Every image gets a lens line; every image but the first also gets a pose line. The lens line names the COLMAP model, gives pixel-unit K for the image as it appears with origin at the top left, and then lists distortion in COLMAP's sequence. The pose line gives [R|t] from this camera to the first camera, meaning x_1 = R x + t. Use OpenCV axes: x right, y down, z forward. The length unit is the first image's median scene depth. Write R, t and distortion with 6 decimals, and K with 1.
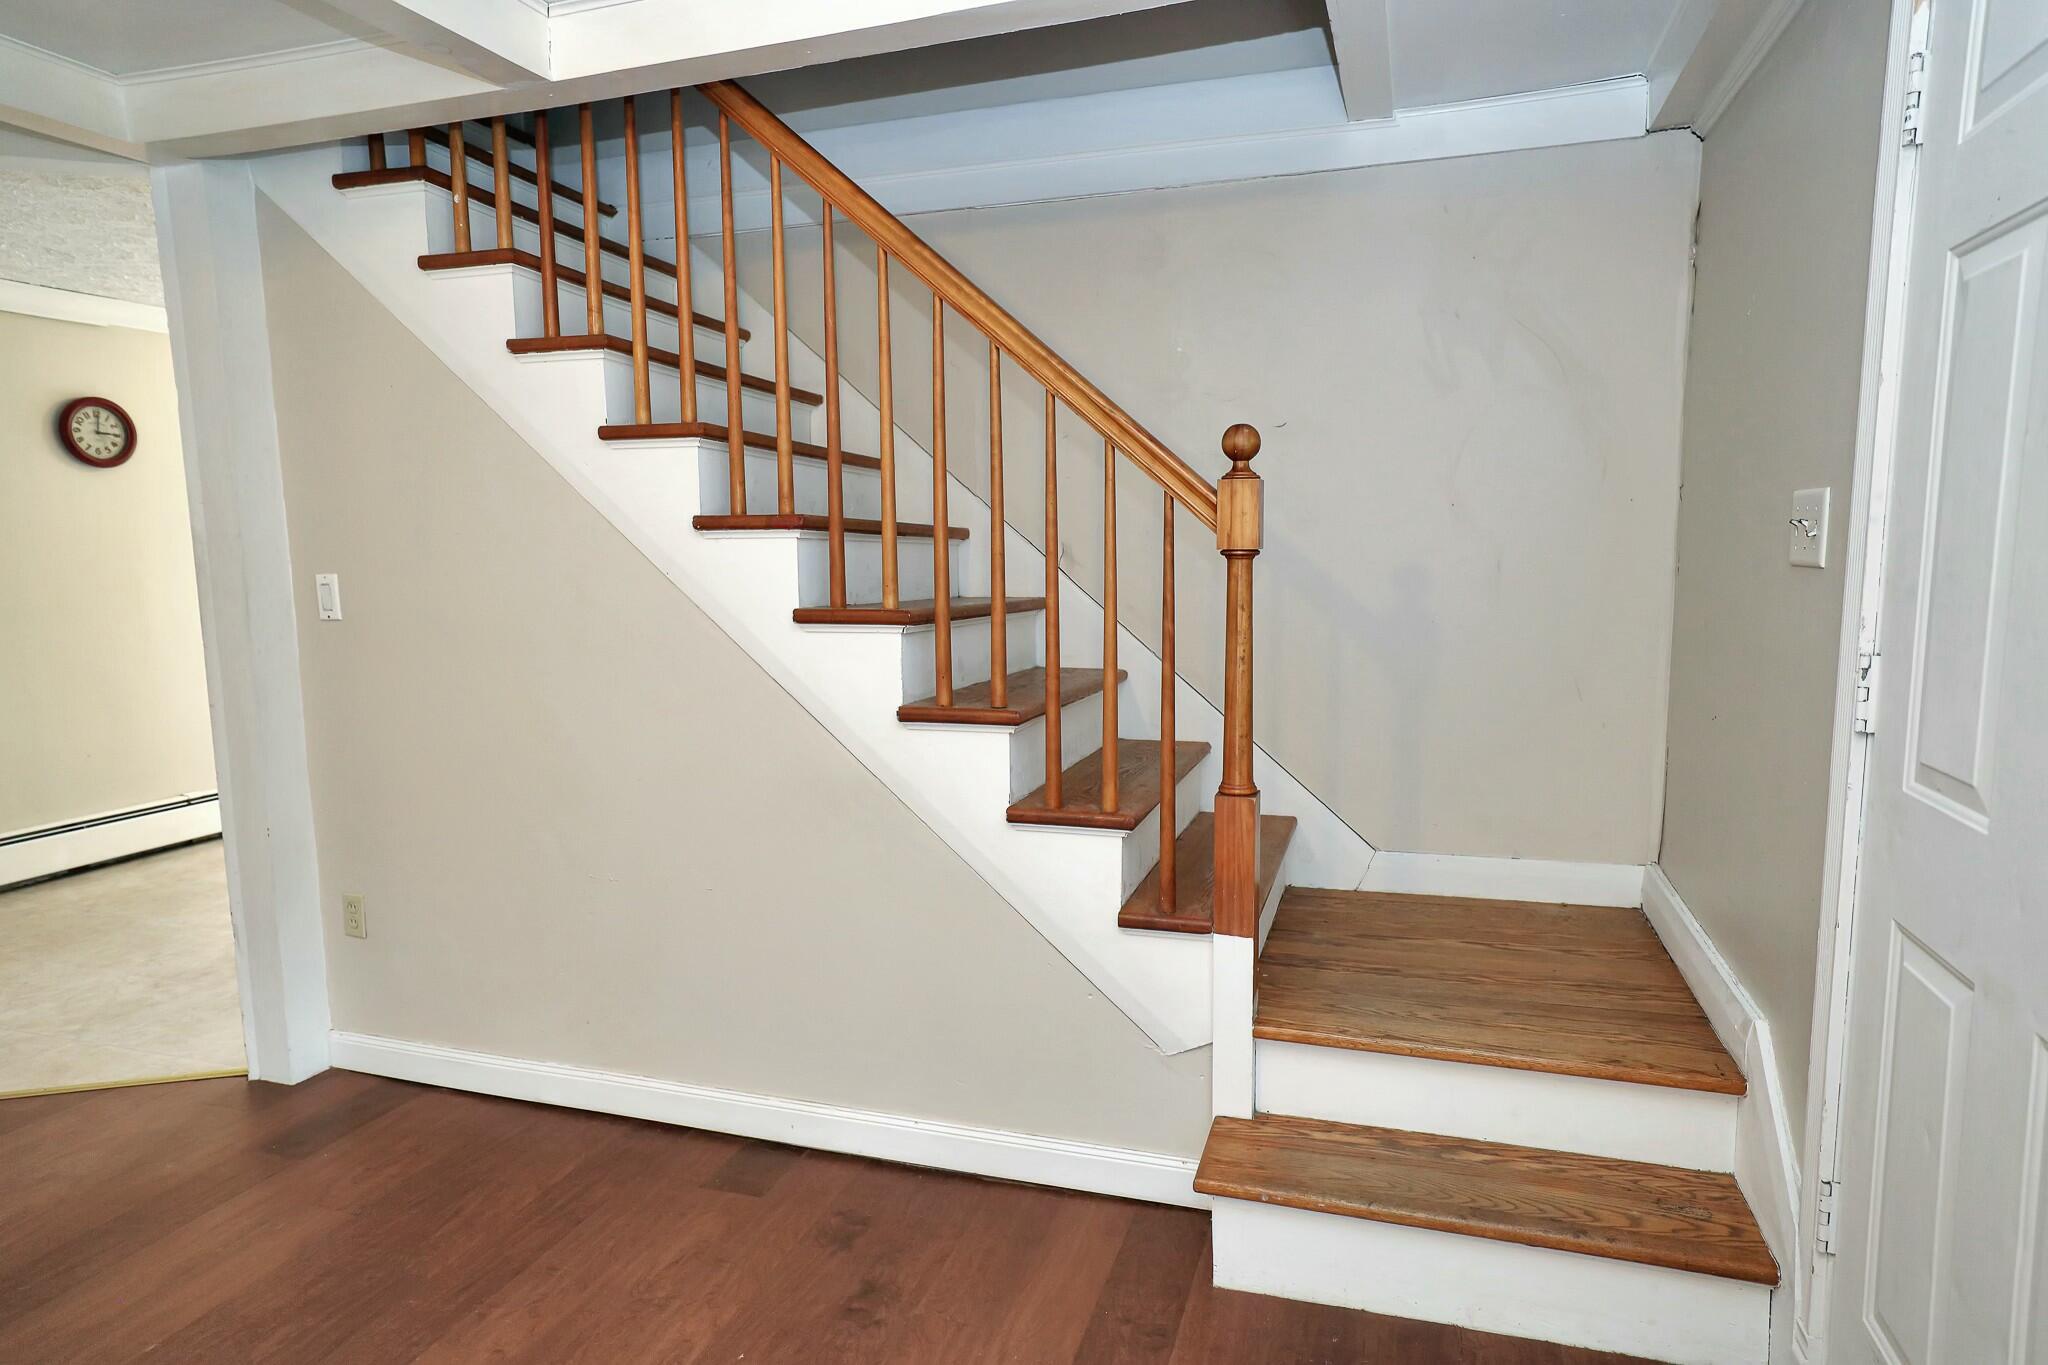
lens RADIAL K [[1169.8, 0, 1033.0], [0, 1169.8, 689.1], [0, 0, 1]] dist [-0.023624, 0.030680]
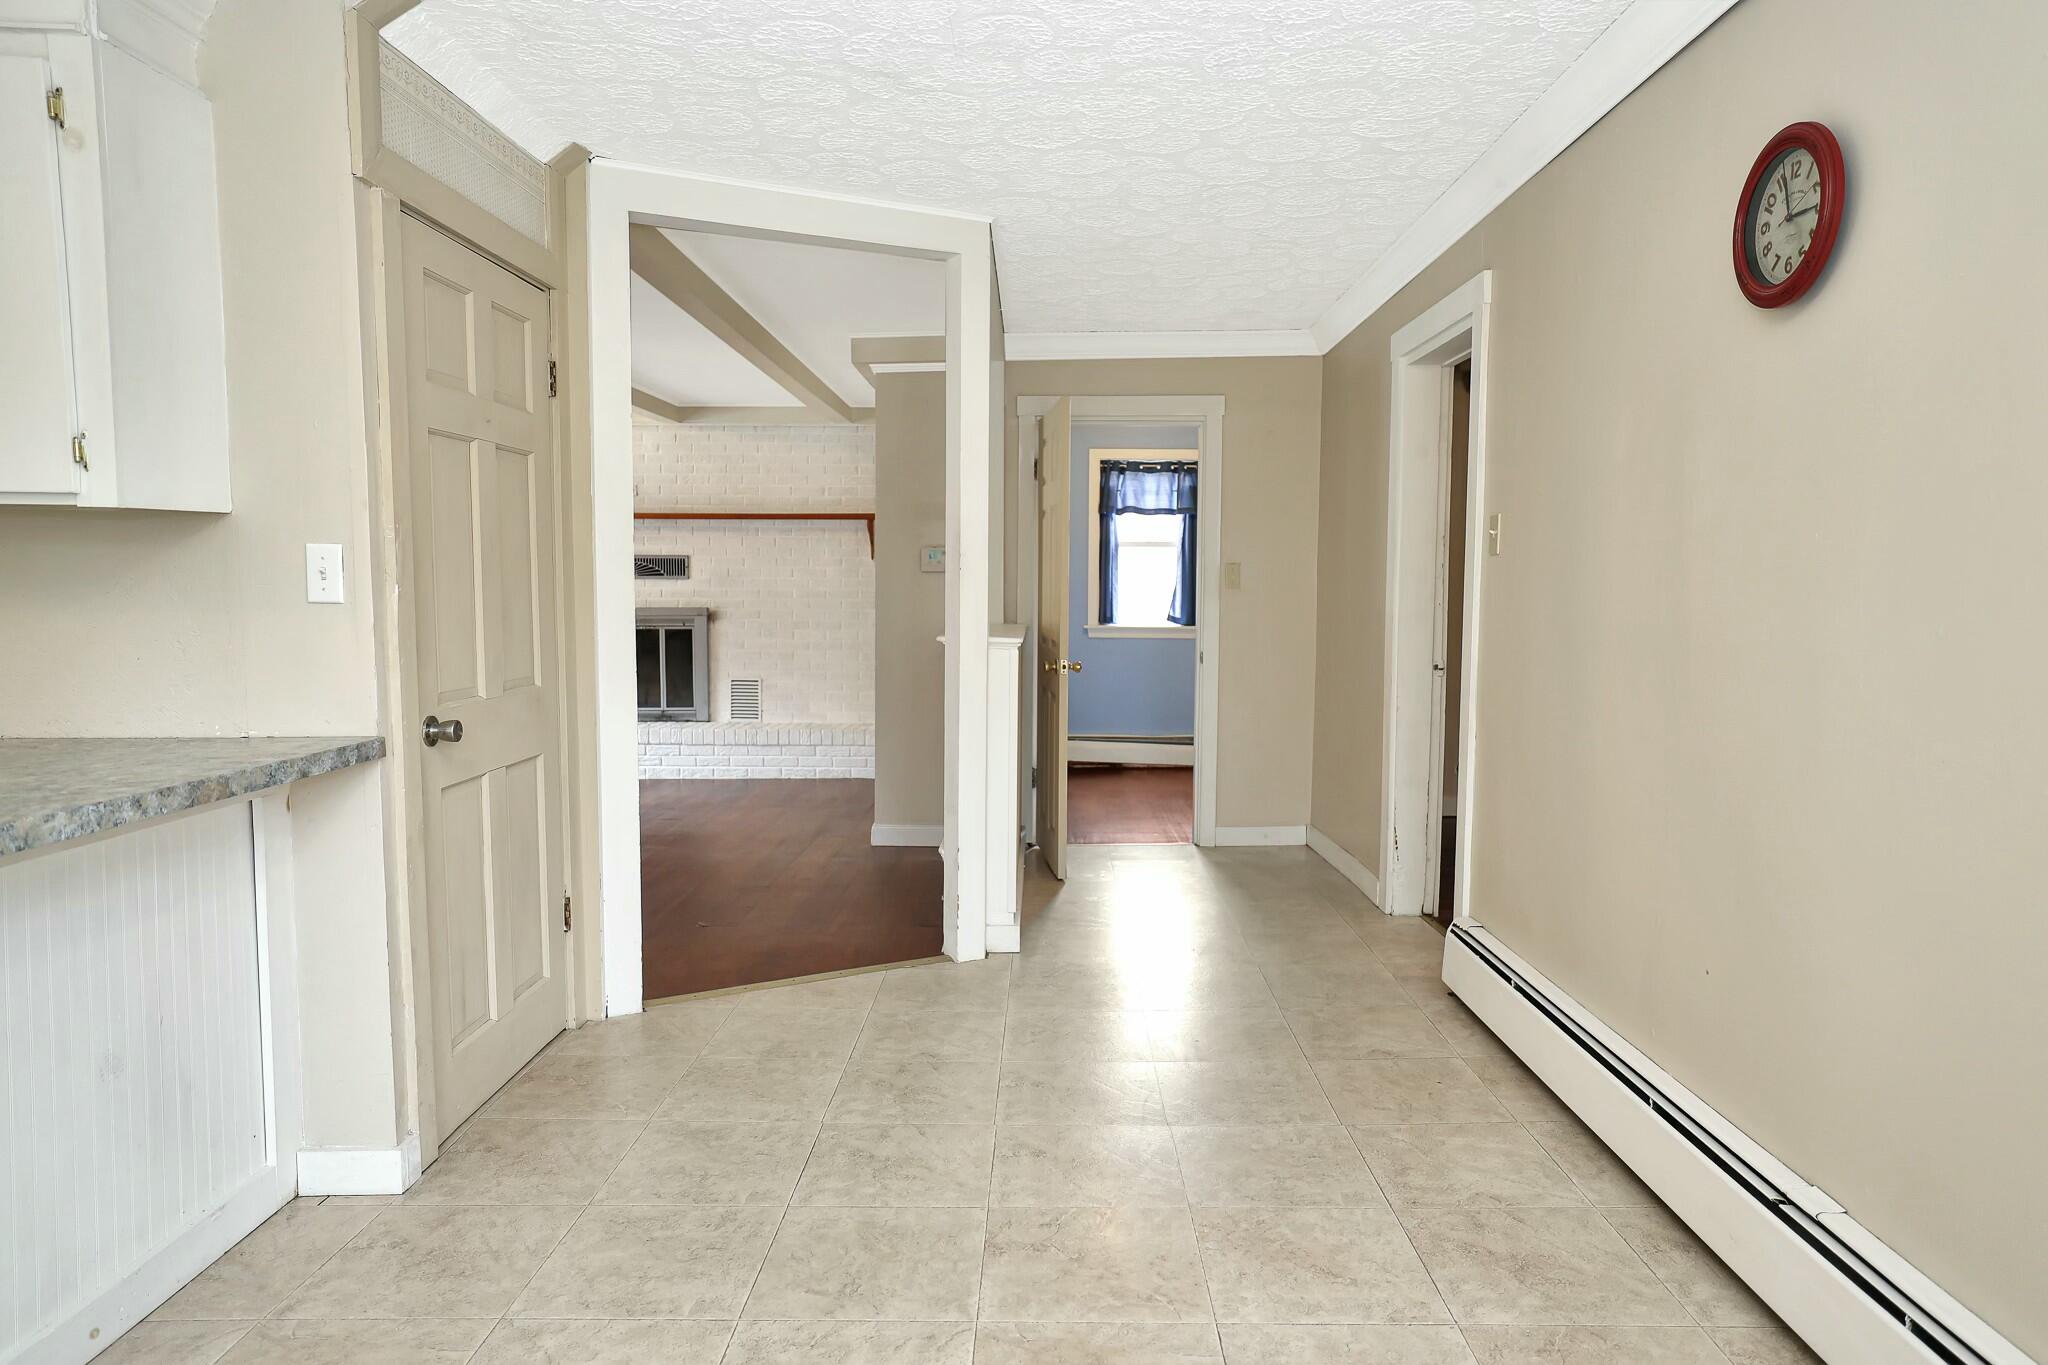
lens RADIAL K [[1268.6, 0, 1034.7], [0, 1268.6, 688.2], [0, 0, 1]] dist [-0.004269, 0.022838]
pose [[-0.952081, 0.033786, -0.303974, -0.916243], [-0.031507, 0.977758, 0.207358, -0.316887], [0.304218, 0.206999, -0.929840, 2.977591]]
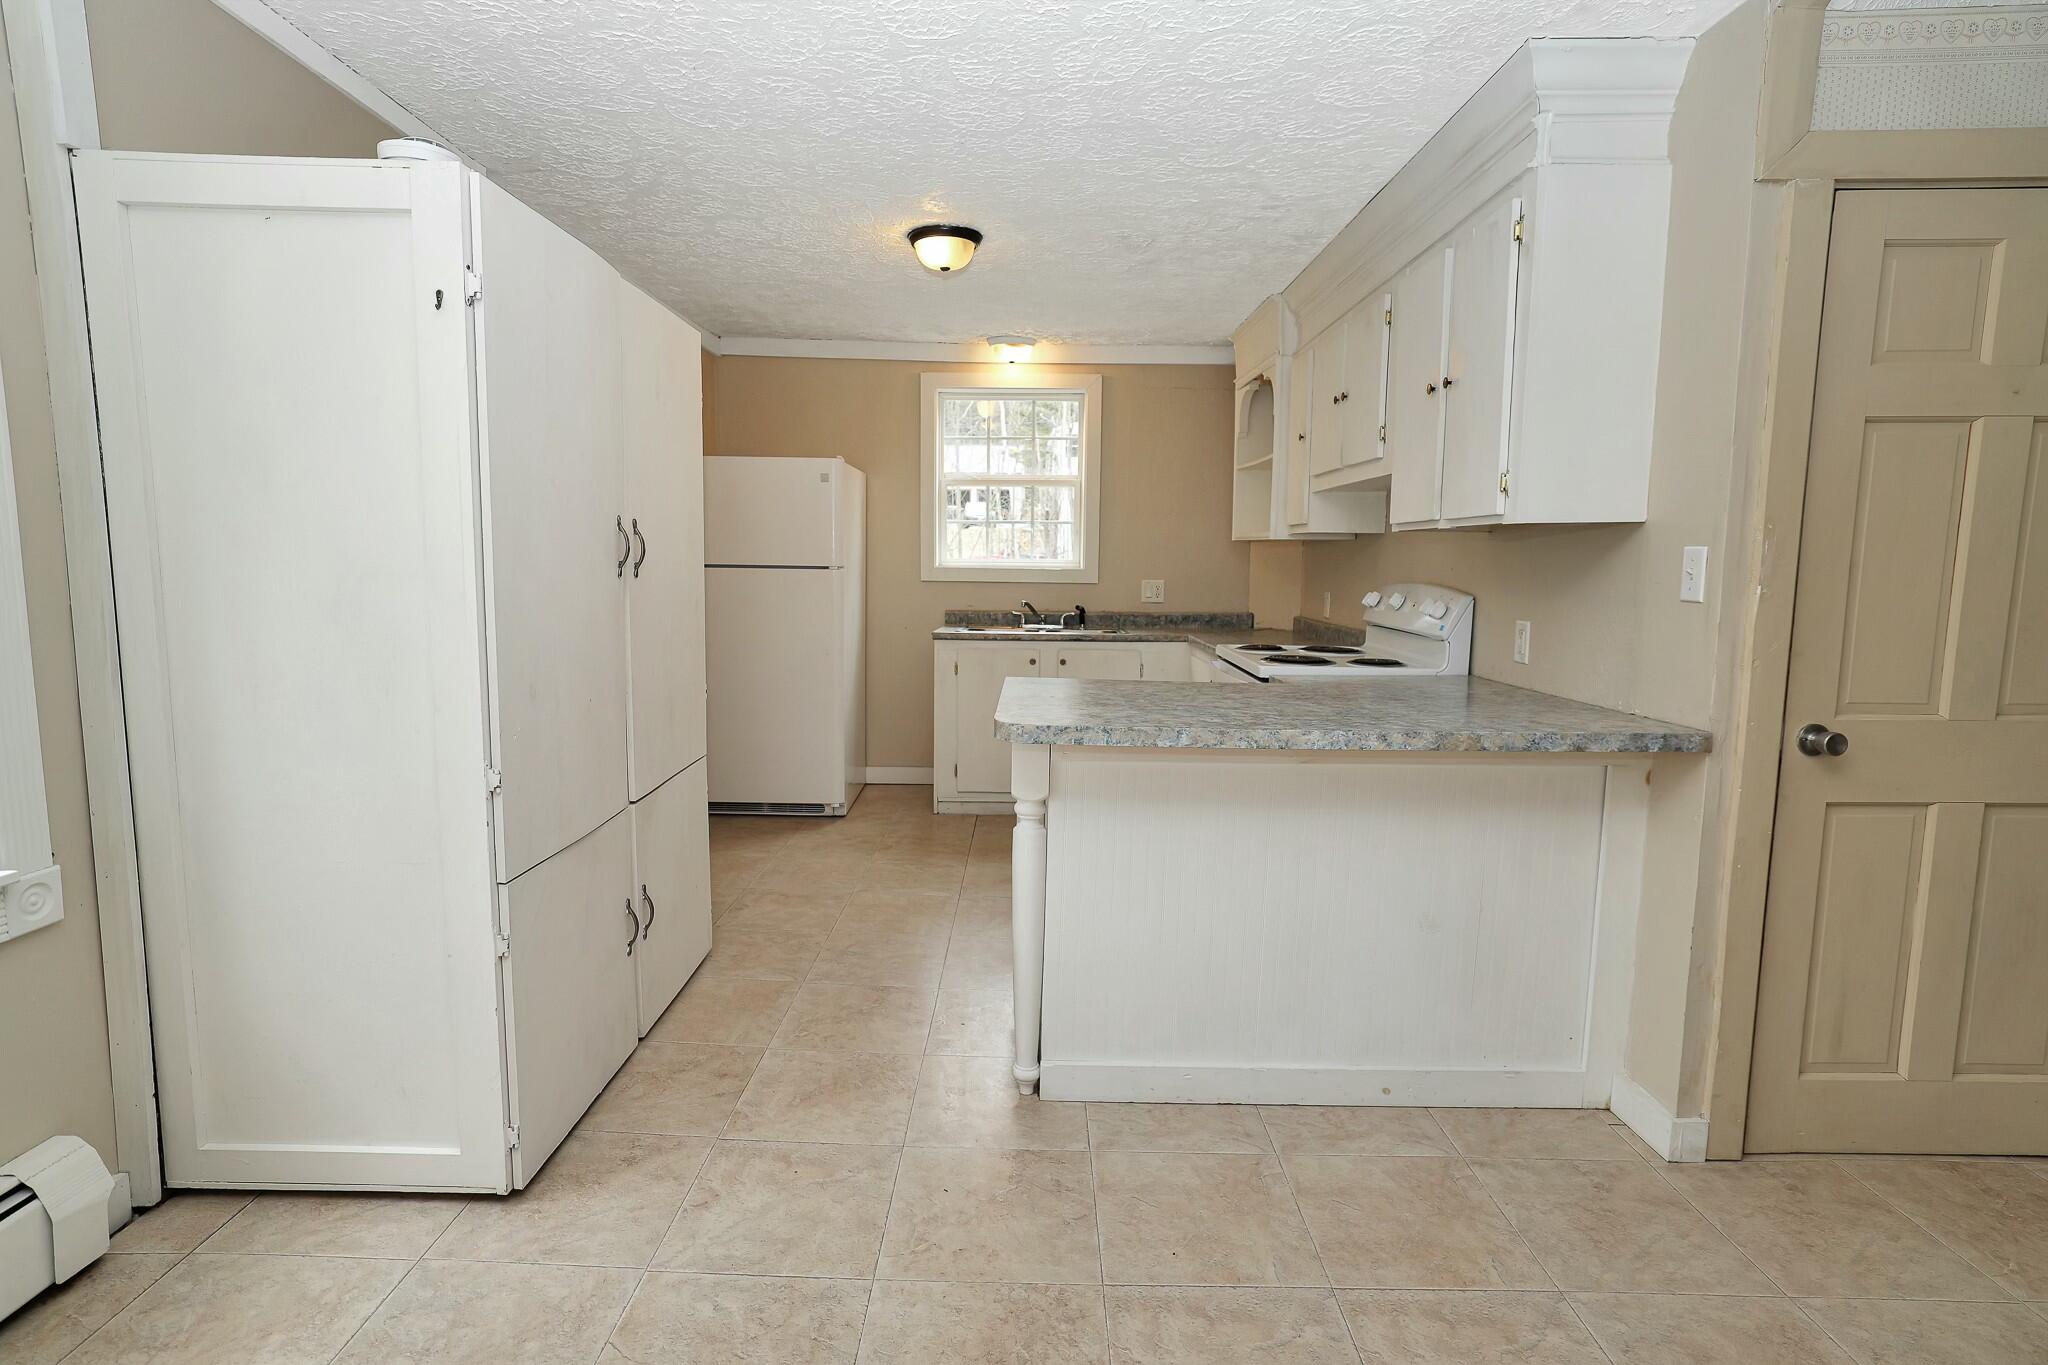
lens RADIAL K [[985.8, 0, 1017.9], [0, 985.8, 677.8], [0, 0, 1]] dist [-0.030608, 0.014547]
pose [[-0.306496, -0.098828, 0.946728, -1.344387], [0.118289, 0.982932, 0.140902, -0.274328], [-0.944493, 0.155173, -0.289575, 2.619564]]
